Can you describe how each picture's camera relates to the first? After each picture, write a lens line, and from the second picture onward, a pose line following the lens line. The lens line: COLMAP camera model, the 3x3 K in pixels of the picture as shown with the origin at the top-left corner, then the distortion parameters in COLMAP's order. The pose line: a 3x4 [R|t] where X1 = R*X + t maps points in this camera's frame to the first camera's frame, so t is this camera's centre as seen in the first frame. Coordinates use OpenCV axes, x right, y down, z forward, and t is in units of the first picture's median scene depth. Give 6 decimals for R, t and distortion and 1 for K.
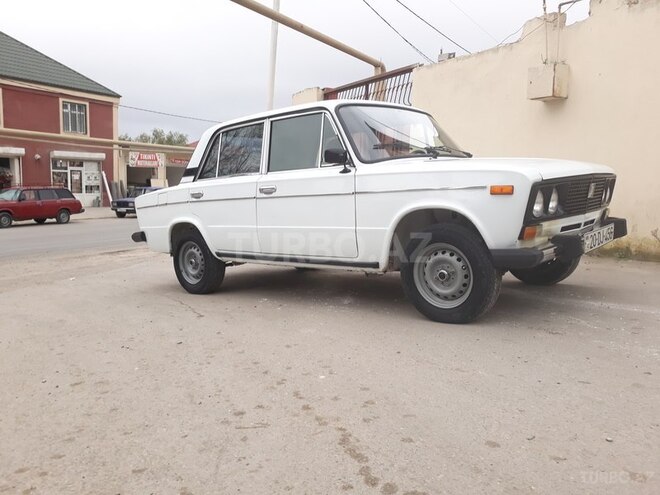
lens RADIAL K [[557.6, 0, 330.0], [0, 557.6, 247.5], [0, 0, 1]] dist [-0.014287, -0.008218]
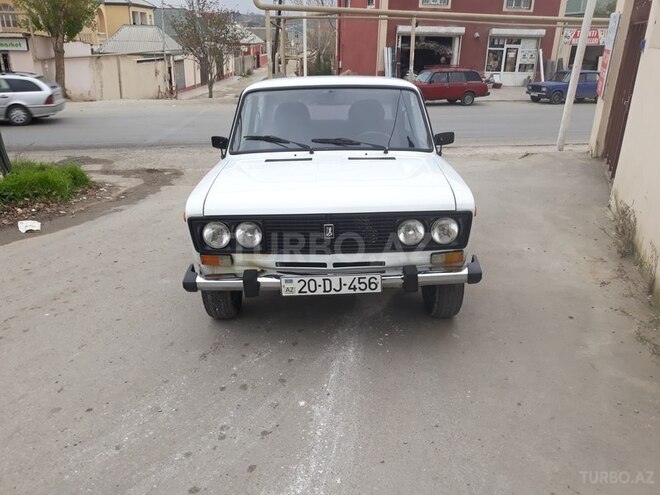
lens RADIAL K [[557.6, 0, 330.0], [0, 557.6, 247.5], [0, 0, 1]] dist [-0.014287, -0.008218]
pose [[0.640048, 0.272481, -0.718396, 0.158308], [-0.092271, 0.955496, 0.280202, -0.046095], [0.762774, -0.113056, 0.636706, 0.064913]]
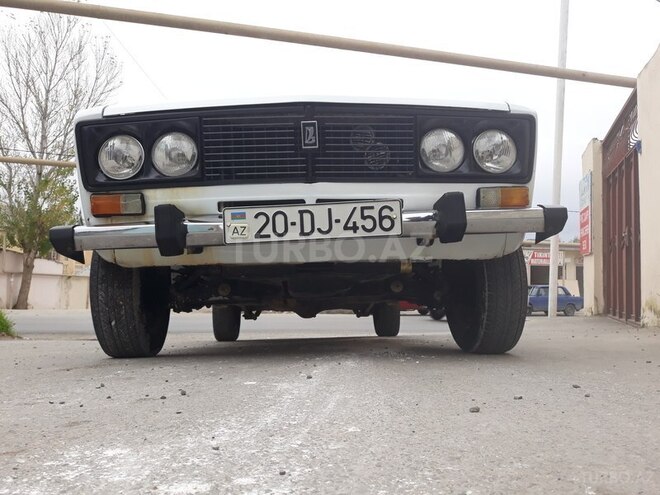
lens RADIAL K [[557.6, 0, 330.0], [0, 557.6, 247.5], [0, 0, 1]] dist [-0.014287, -0.008218]
pose [[0.677730, -0.054164, -0.733313, 0.125736], [-0.092009, 0.983198, -0.157656, 0.008719], [0.729531, 0.174320, 0.661360, 0.097459]]
